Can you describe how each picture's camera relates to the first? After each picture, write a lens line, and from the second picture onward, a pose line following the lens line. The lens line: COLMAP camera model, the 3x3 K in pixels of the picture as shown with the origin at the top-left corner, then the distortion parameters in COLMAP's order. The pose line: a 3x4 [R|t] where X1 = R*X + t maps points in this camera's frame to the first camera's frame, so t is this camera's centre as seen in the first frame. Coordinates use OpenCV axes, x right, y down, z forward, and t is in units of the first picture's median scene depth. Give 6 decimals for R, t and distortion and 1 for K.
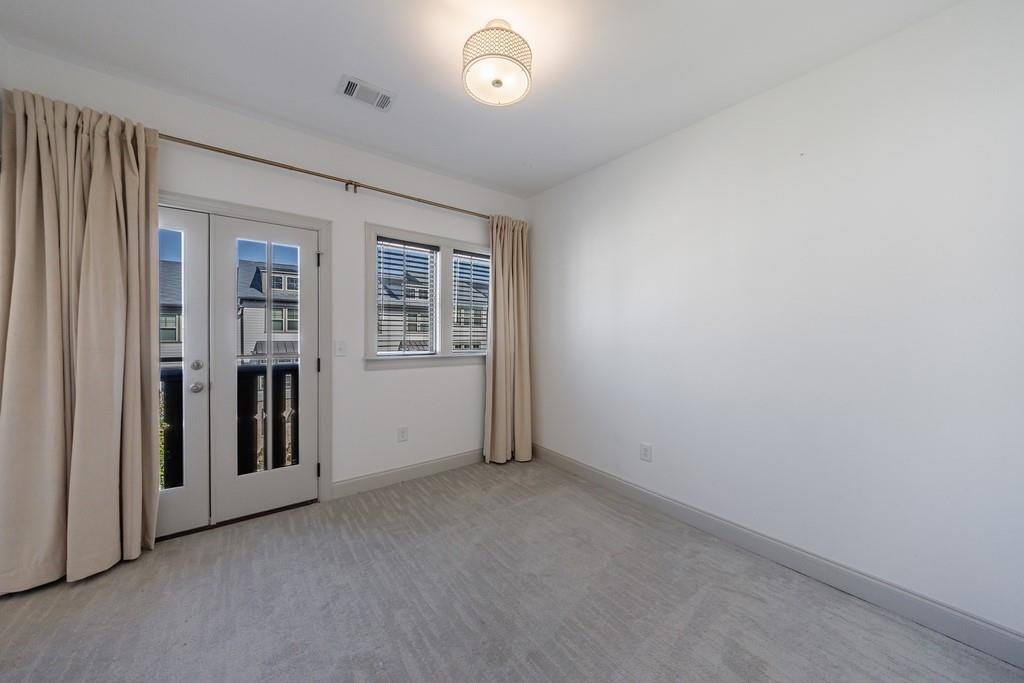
lens RADIAL K [[347.8, 0, 513.7], [0, 347.8, 338.3], [0, 0, 1]] dist [-0.002856, -0.001398]
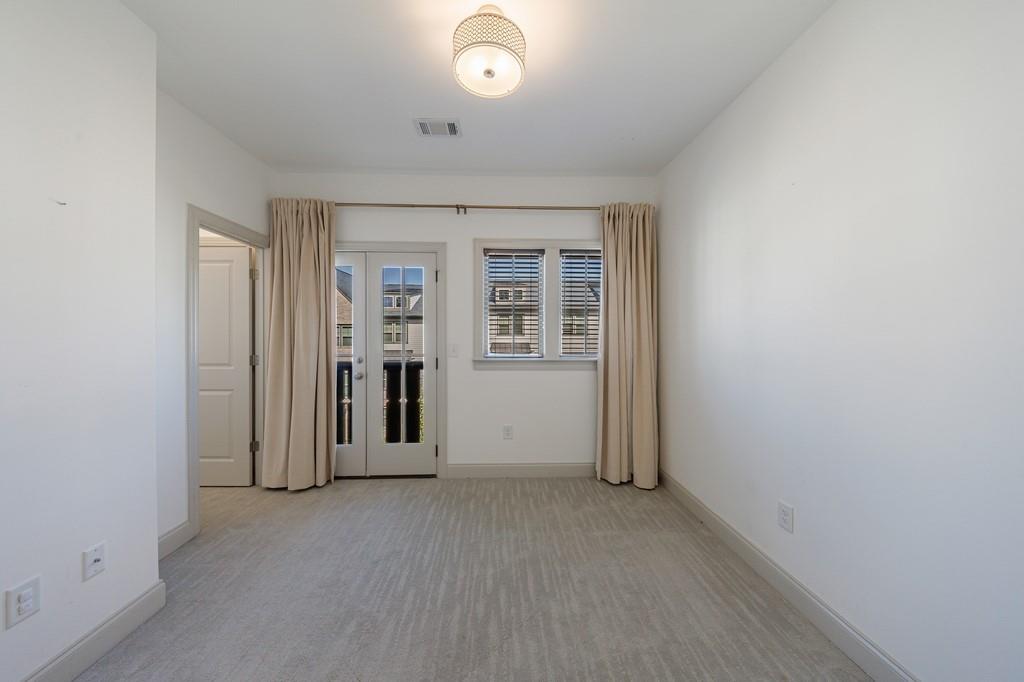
lens RADIAL K [[347.8, 0, 510.5], [0, 347.8, 336.8], [0, 0, 1]] dist [-0.002856, -0.001398]
pose [[0.816405, -0.004976, -0.577459, 0.344589], [-0.002433, 0.999924, -0.012057, -0.000859], [0.577475, 0.011249, 0.816331, 0.167818]]
